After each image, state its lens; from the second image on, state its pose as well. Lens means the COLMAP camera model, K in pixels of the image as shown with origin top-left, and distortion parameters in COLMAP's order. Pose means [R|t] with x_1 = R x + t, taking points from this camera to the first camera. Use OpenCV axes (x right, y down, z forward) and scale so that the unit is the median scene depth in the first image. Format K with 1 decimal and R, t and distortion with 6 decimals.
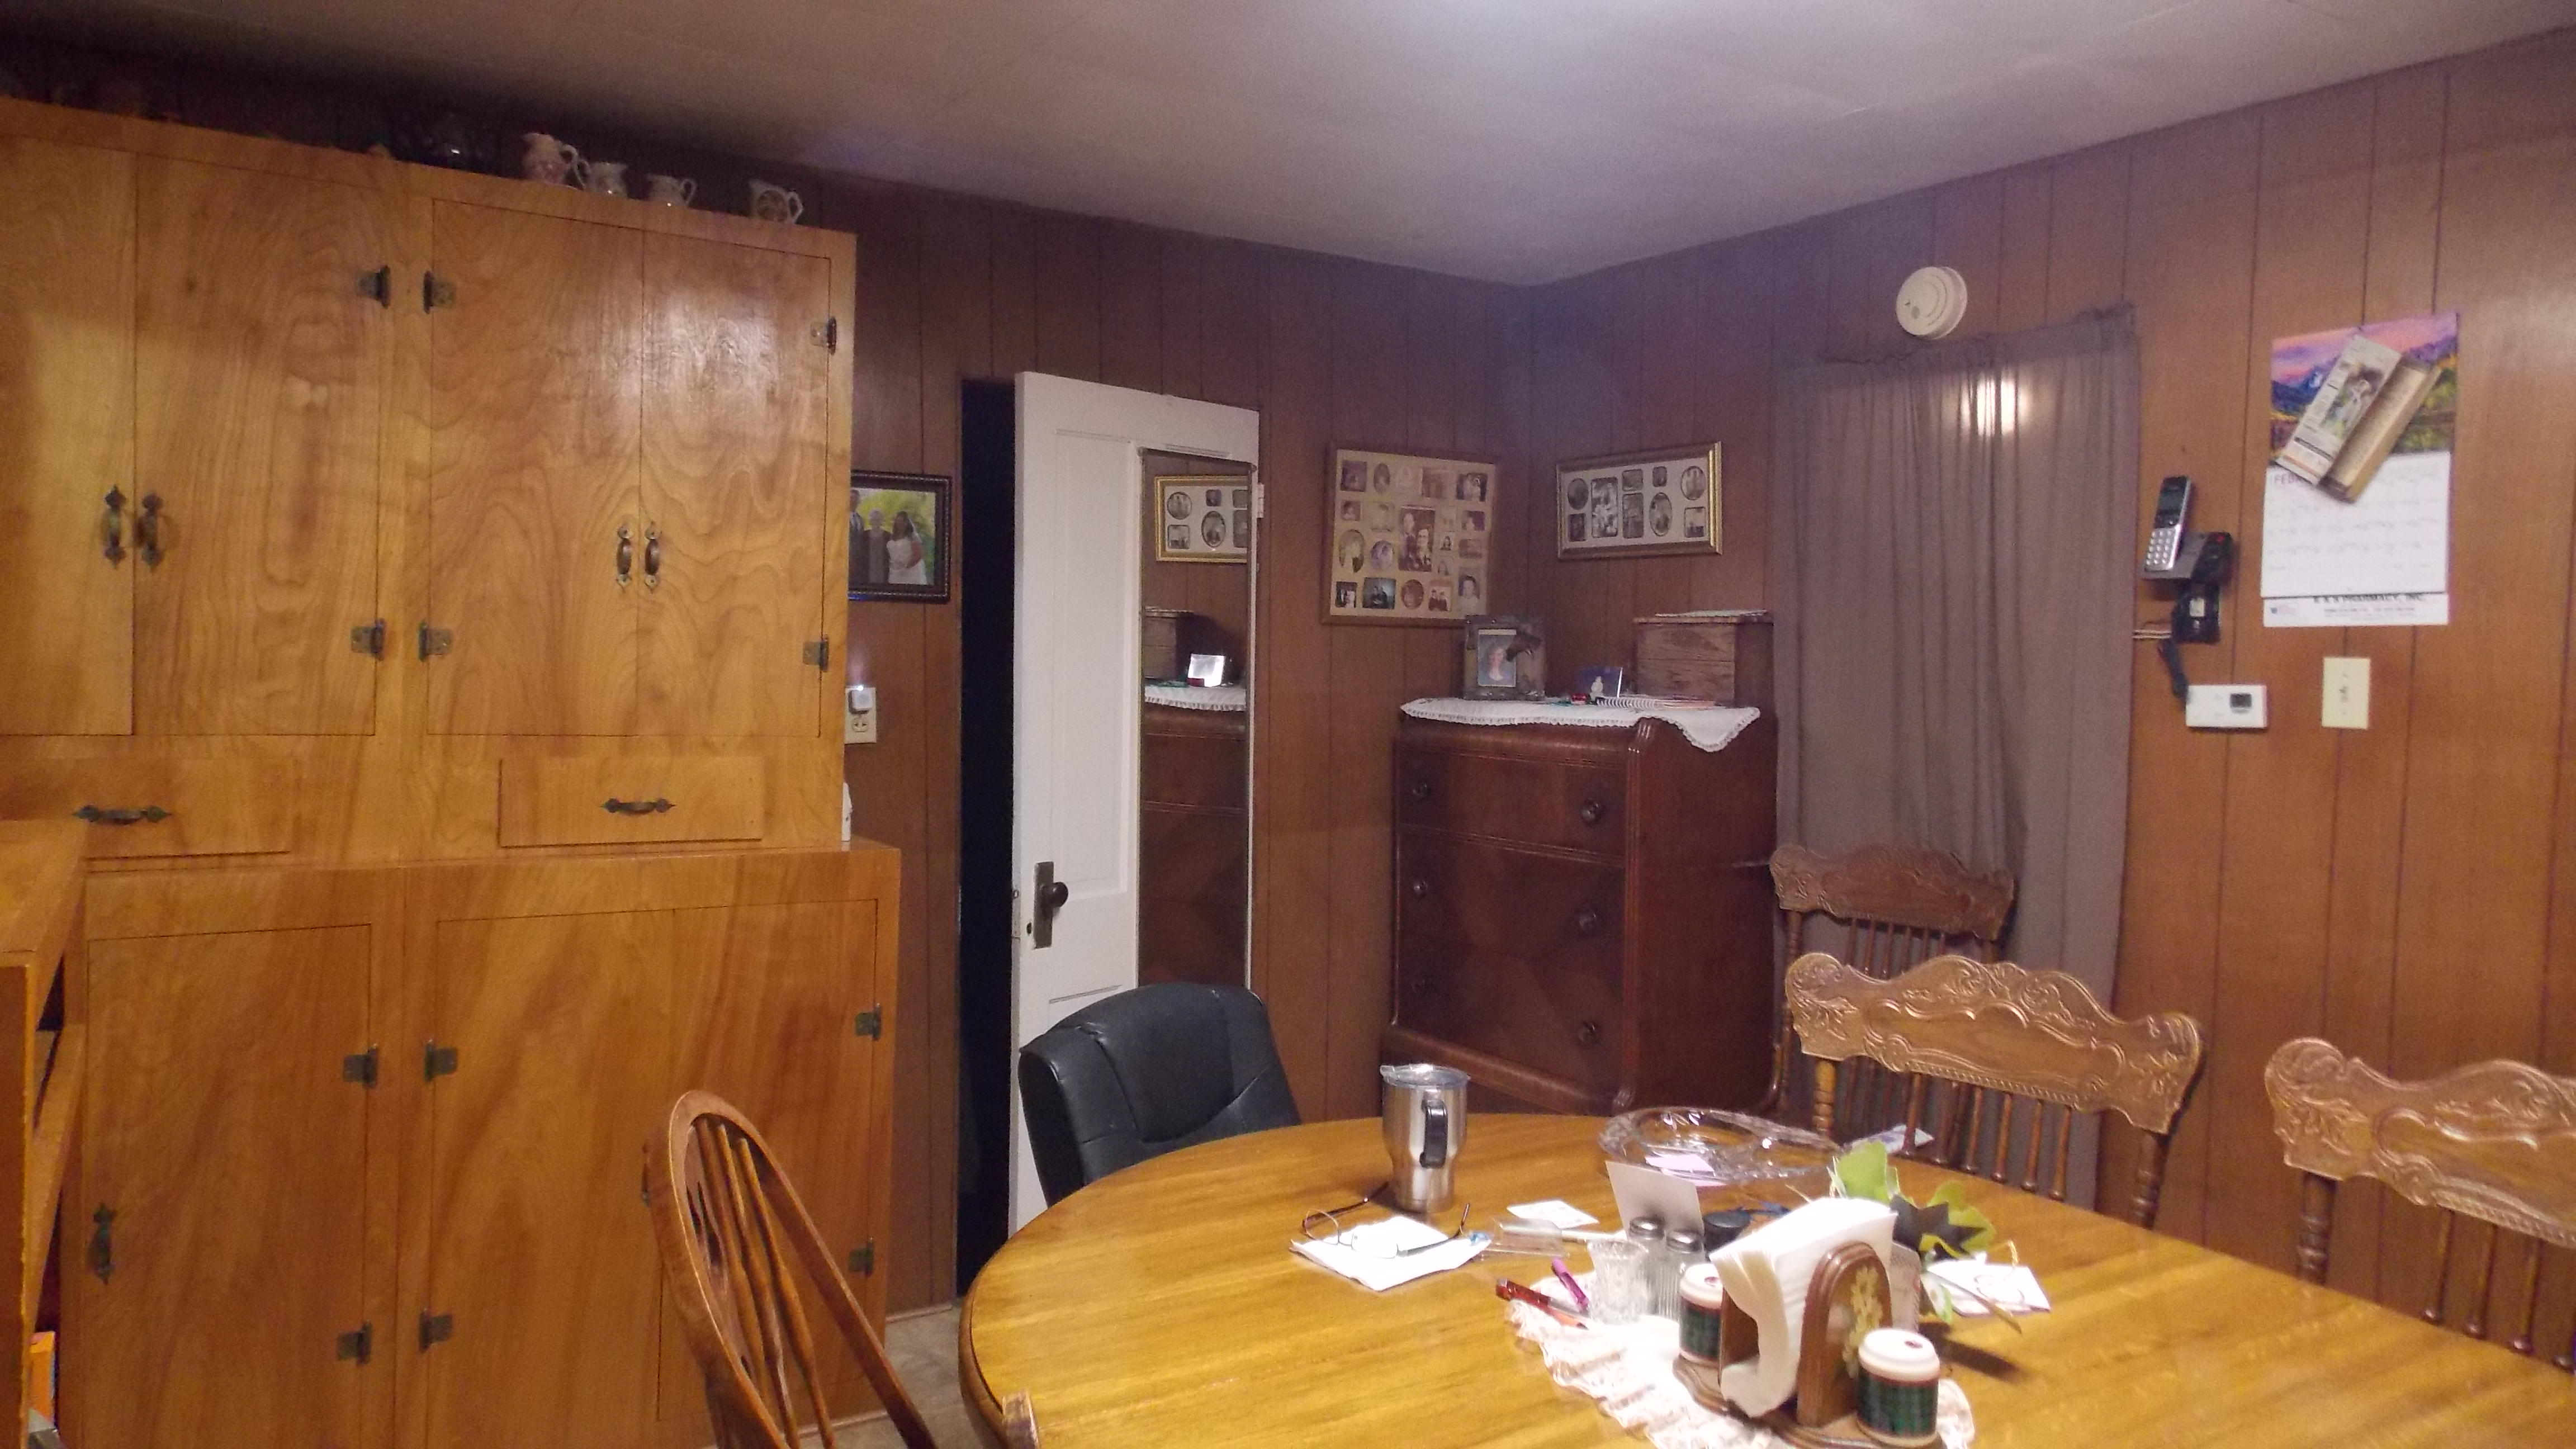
lens RADIAL K [[1688.1, 0, 1287.8], [0, 1688.1, 715.2], [0, 0, 1]] dist [0.011506, -0.004768]
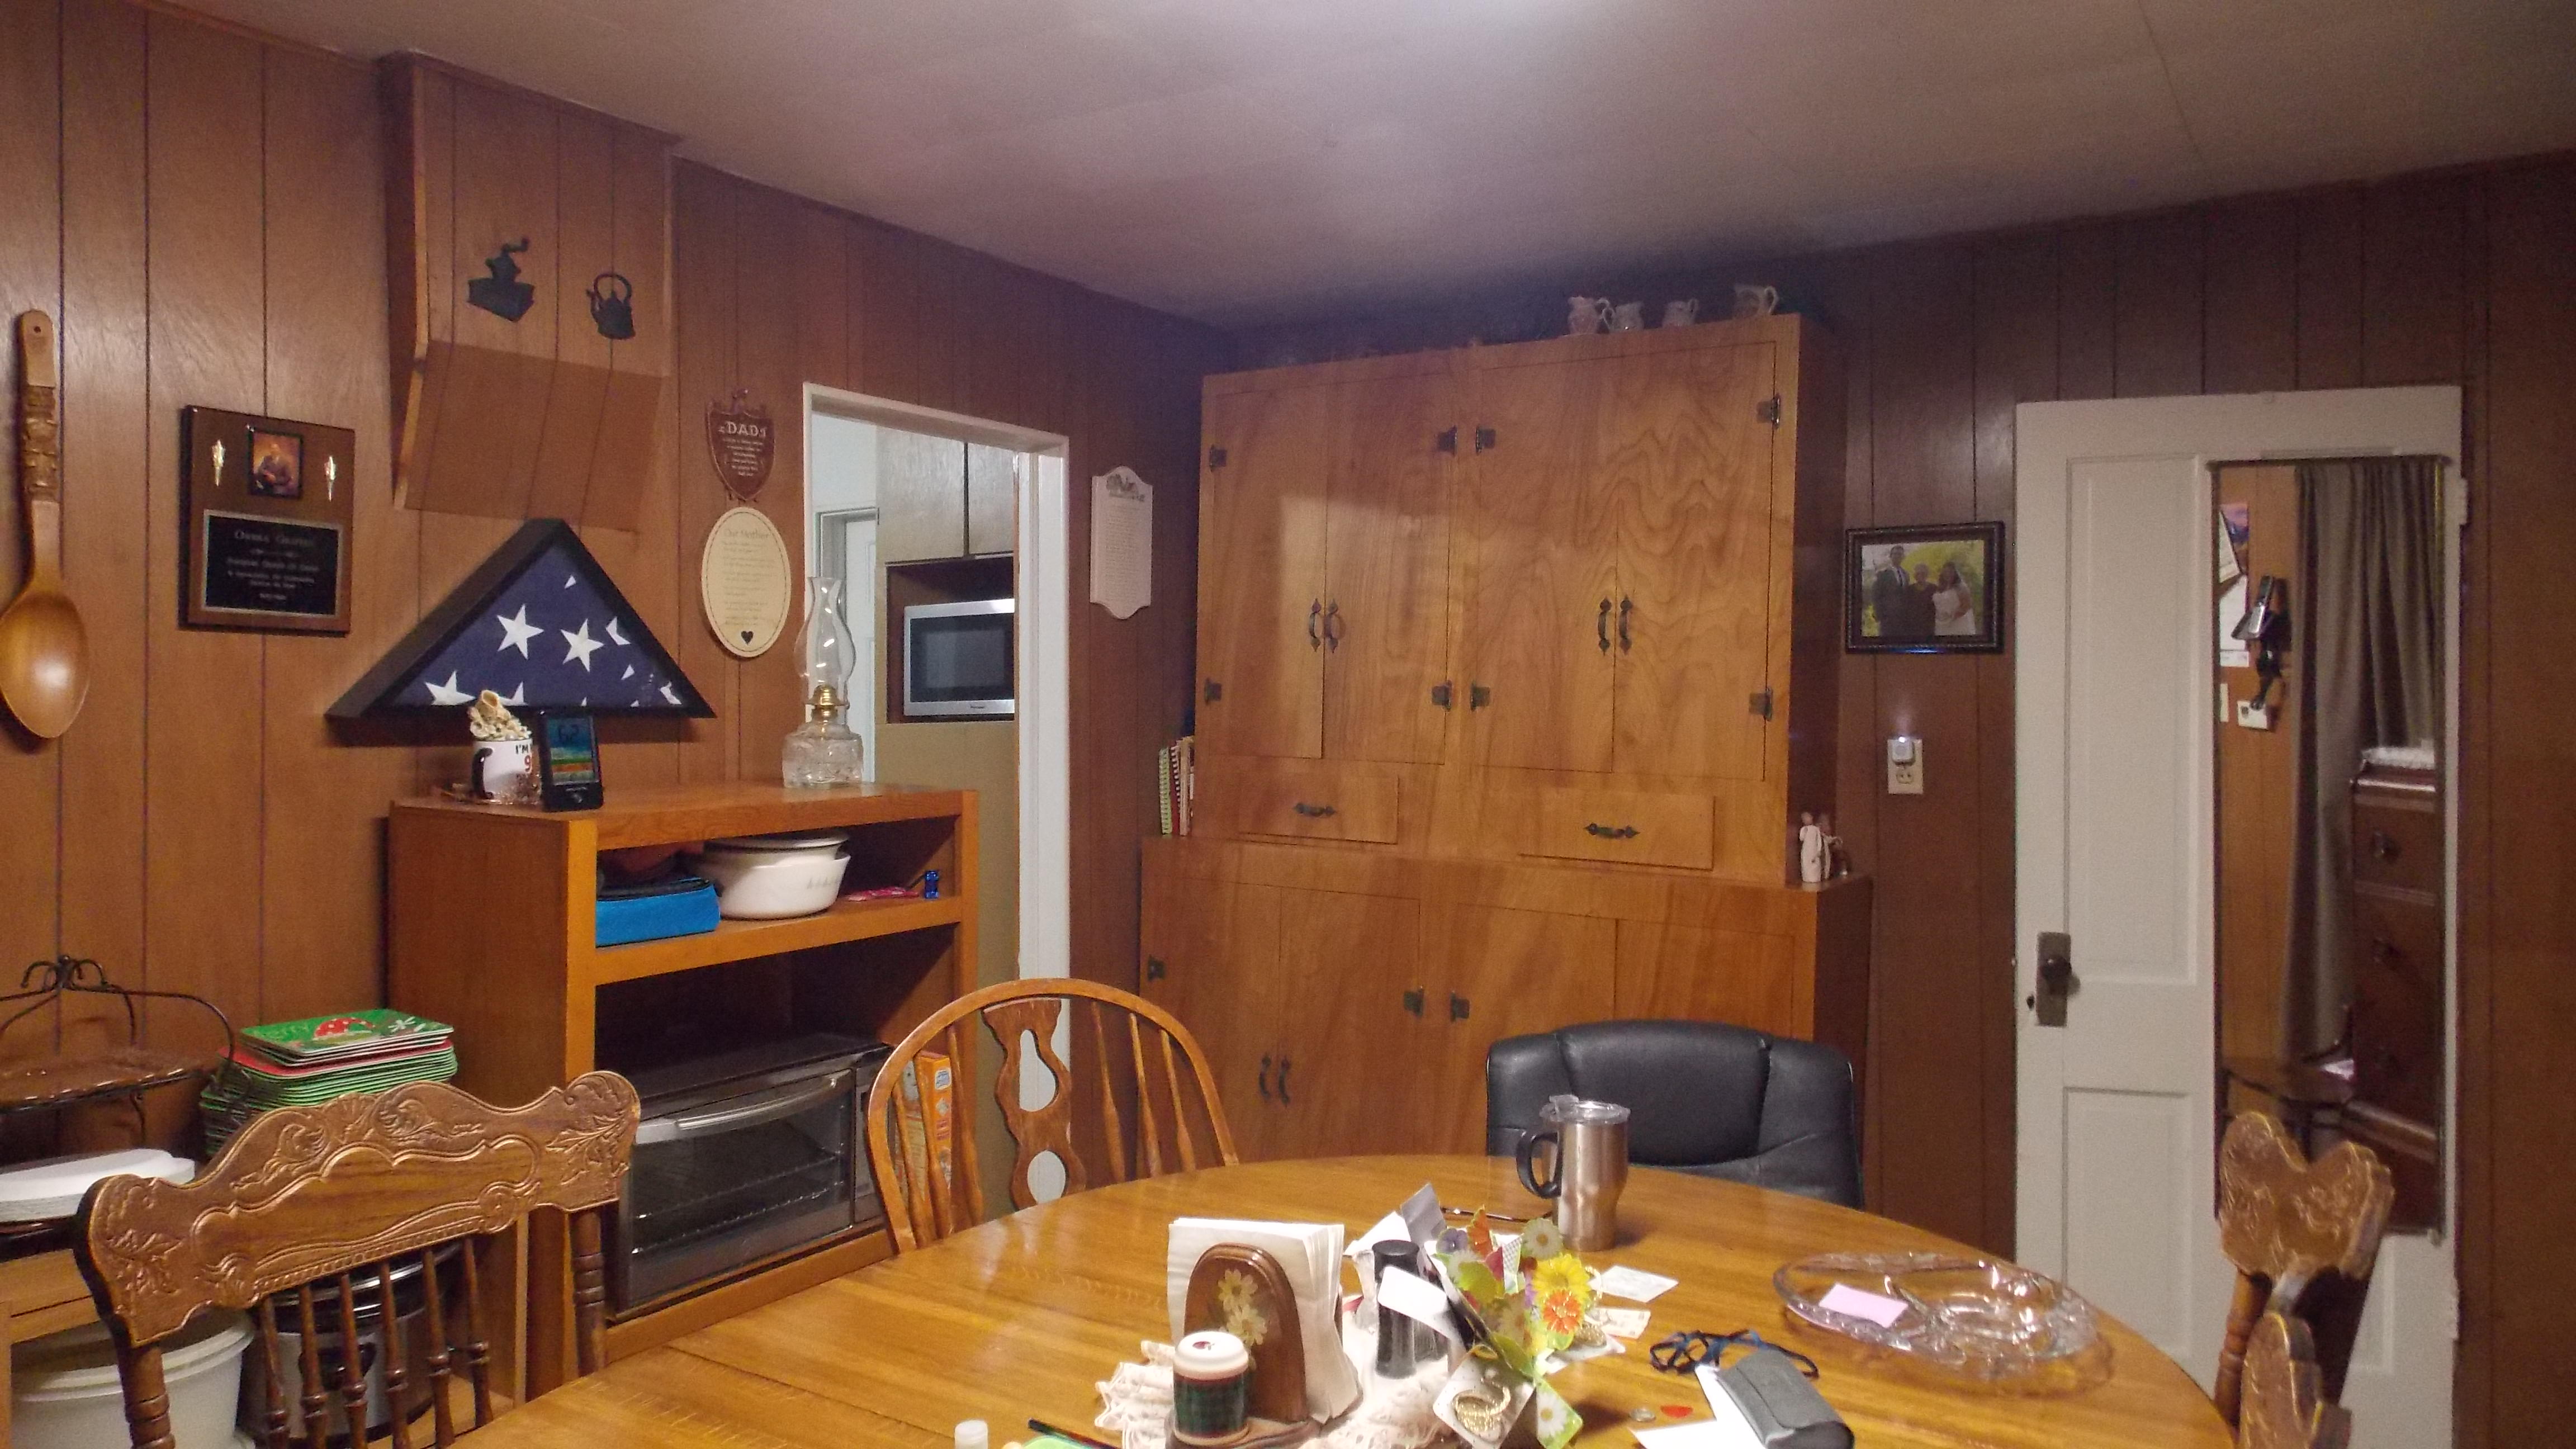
lens RADIAL K [[1688.1, 0, 1285.8], [0, 1688.1, 716.8], [0, 0, 1]] dist [0.011506, -0.004768]
pose [[0.420131, -0.004779, -0.907451, 0.627115], [-0.036742, 0.999077, -0.022273, 0.007974], [0.906719, 0.042699, 0.419568, 0.288377]]
